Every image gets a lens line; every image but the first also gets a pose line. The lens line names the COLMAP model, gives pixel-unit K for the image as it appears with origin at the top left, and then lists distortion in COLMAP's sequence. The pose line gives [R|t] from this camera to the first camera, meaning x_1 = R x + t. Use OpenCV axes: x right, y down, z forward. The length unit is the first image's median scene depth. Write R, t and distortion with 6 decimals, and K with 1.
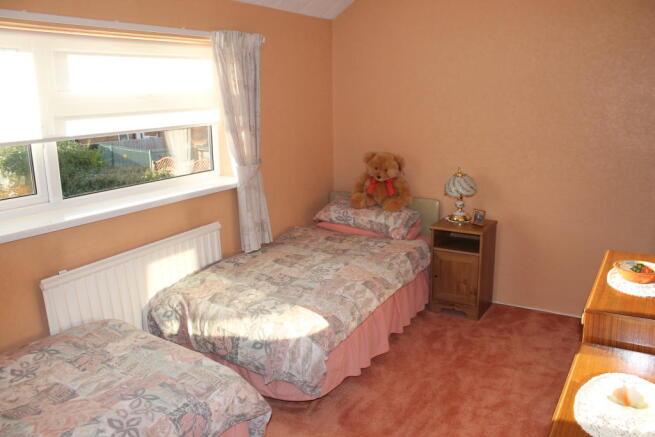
lens RADIAL K [[534.2, 0, 330.9], [0, 534.2, 217.6], [0, 0, 1]] dist [-0.081868, 0.001065]
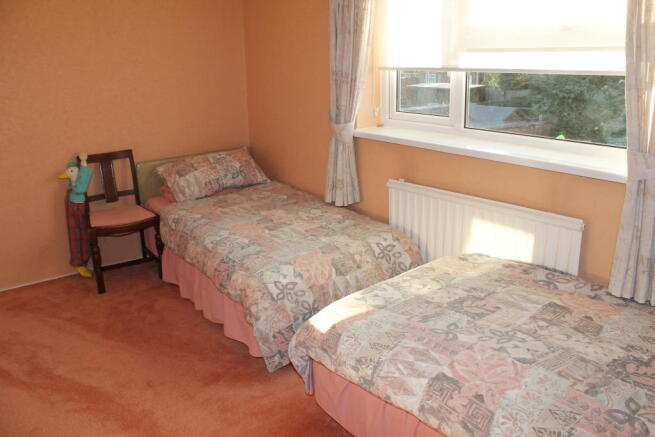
lens RADIAL K [[534.2, 0, 330.9], [0, 534.2, 217.6], [0, 0, 1]] dist [-0.081868, 0.001065]
pose [[-0.333430, 0.320599, -0.886589, 0.550556], [-0.179118, 0.901733, 0.393438, -0.228756], [0.925603, 0.289988, -0.243240, 0.983780]]
